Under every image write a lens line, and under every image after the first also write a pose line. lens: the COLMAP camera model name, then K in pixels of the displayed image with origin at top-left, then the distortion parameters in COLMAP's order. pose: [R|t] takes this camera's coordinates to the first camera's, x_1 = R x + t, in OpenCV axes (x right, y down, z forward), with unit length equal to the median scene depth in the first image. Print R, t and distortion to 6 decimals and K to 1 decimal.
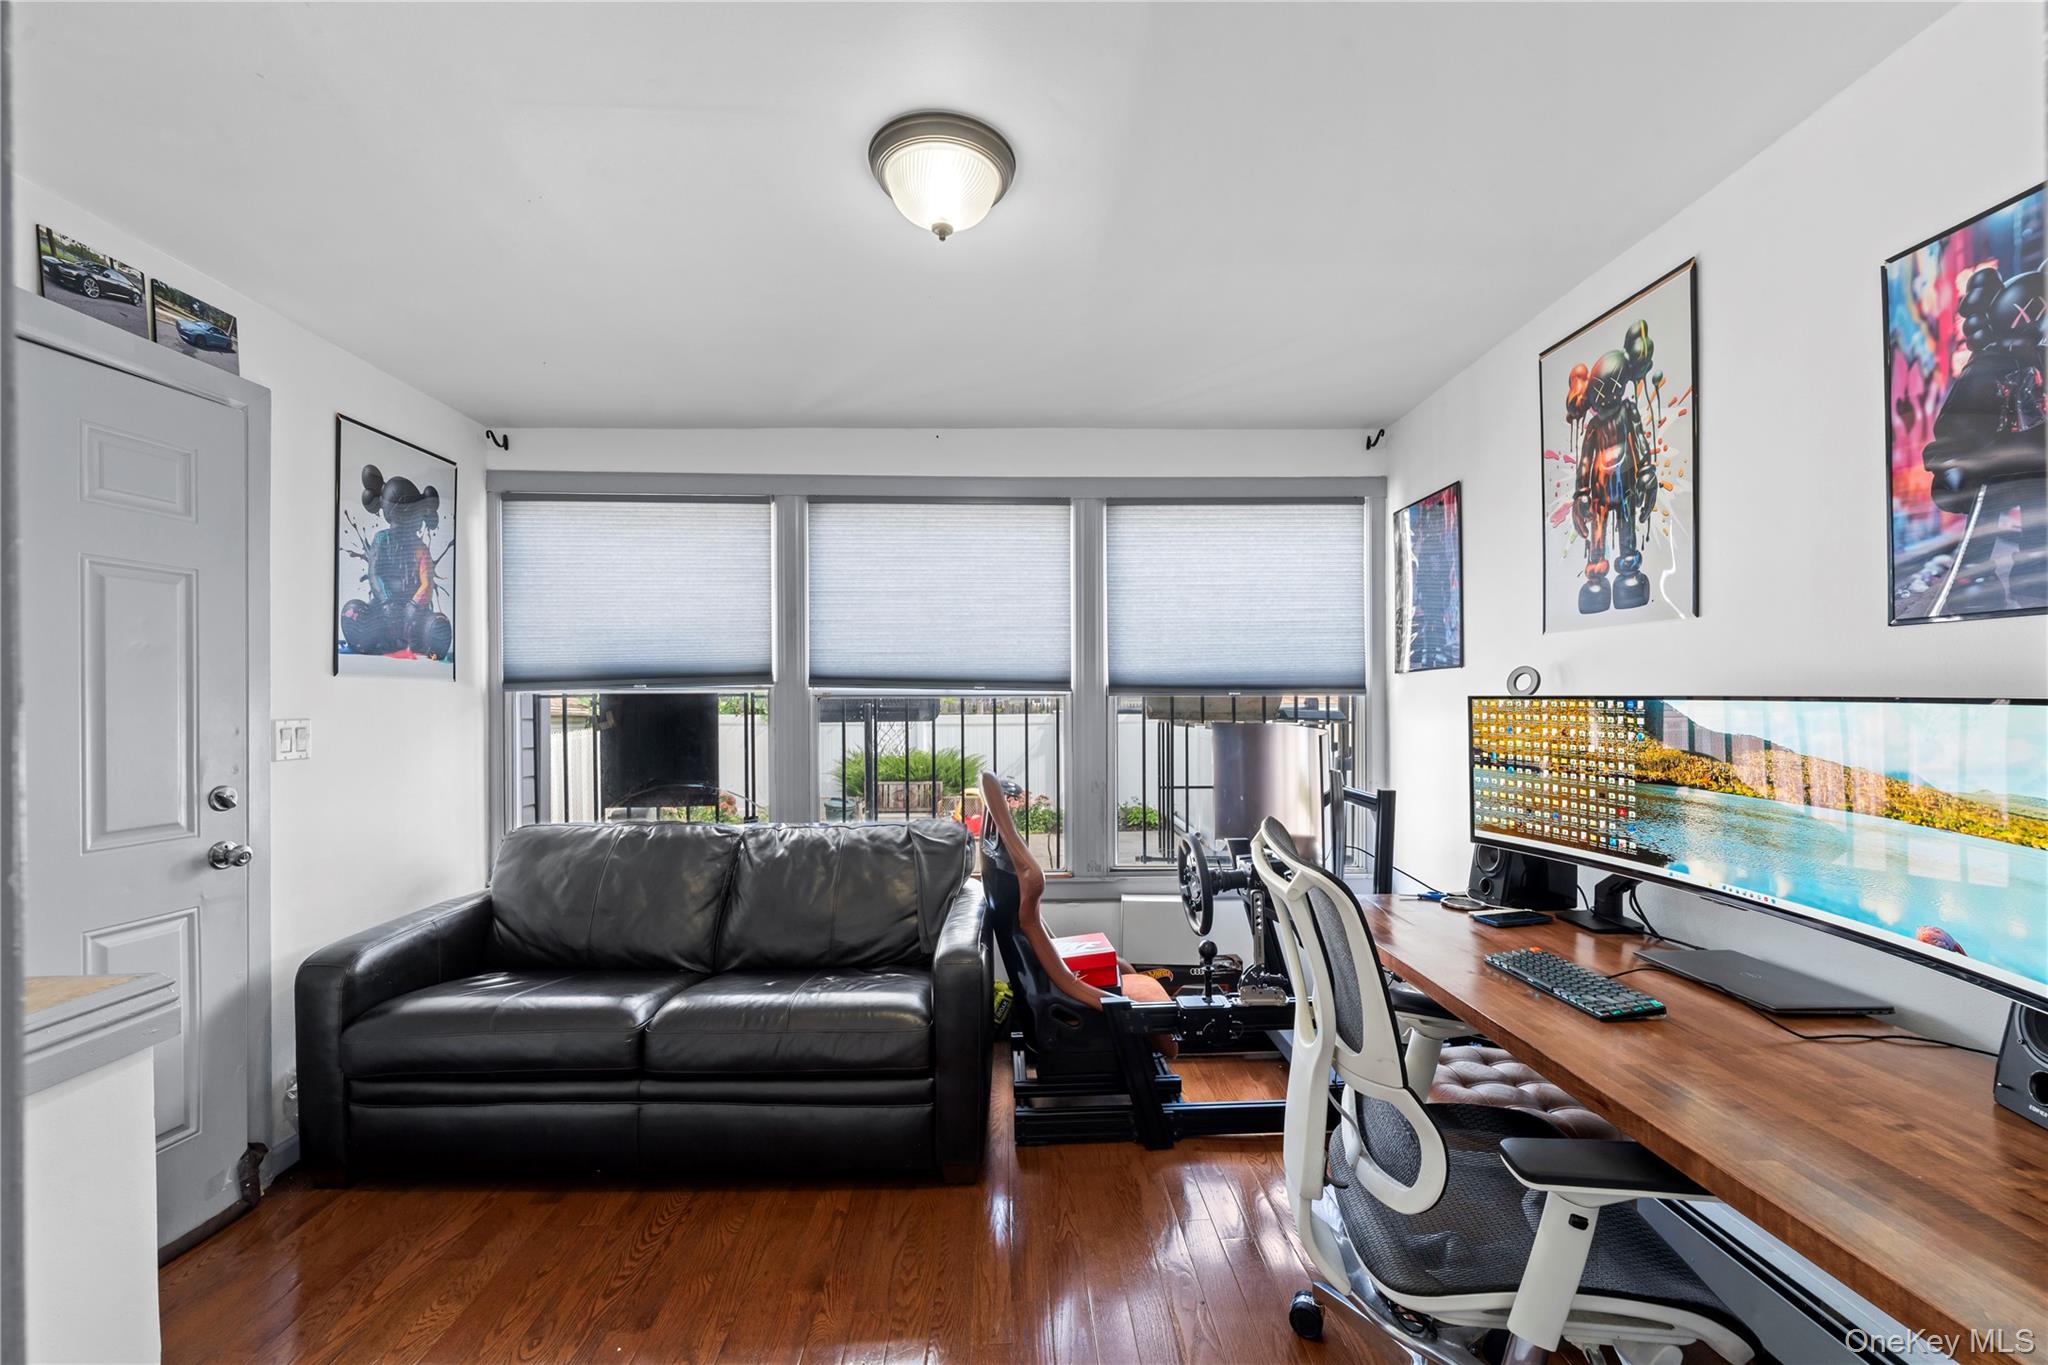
lens RADIAL K [[829.0, 0, 1025.2], [0, 829.0, 695.0], [0, 0, 1]] dist [-0.000830, -0.000341]
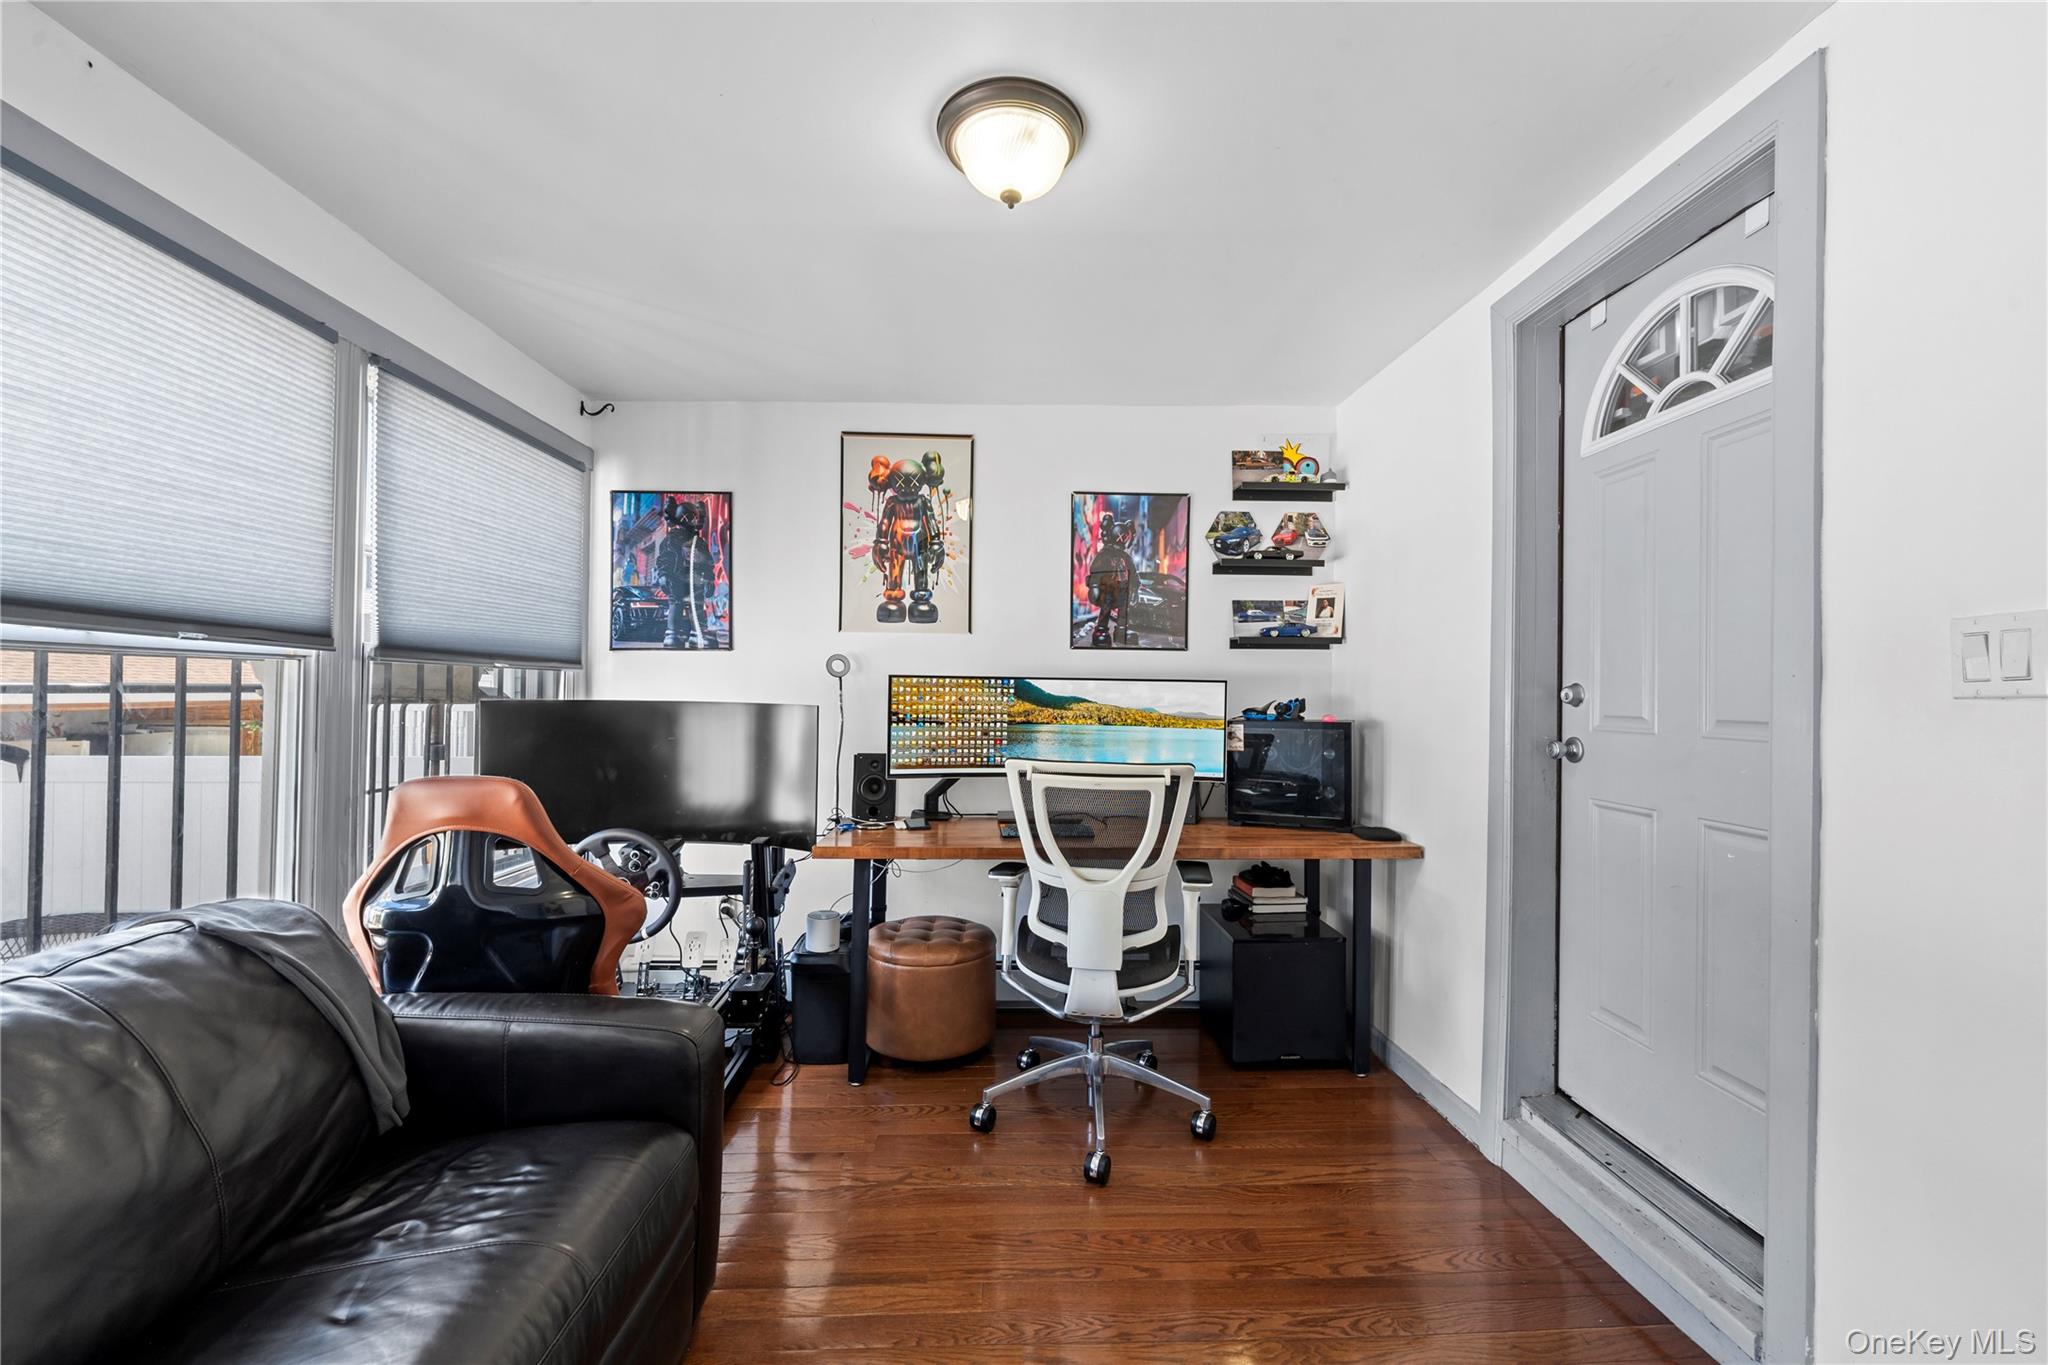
lens RADIAL K [[829.0, 0, 1026.4], [0, 829.0, 682.5], [0, 0, 1]] dist [-0.000830, -0.000341]
pose [[-0.017276, 0.013770, 0.999756, -0.905932], [-0.012355, 0.999826, -0.013985, 0.032137], [-0.999774, -0.012593, -0.017103, 0.824851]]
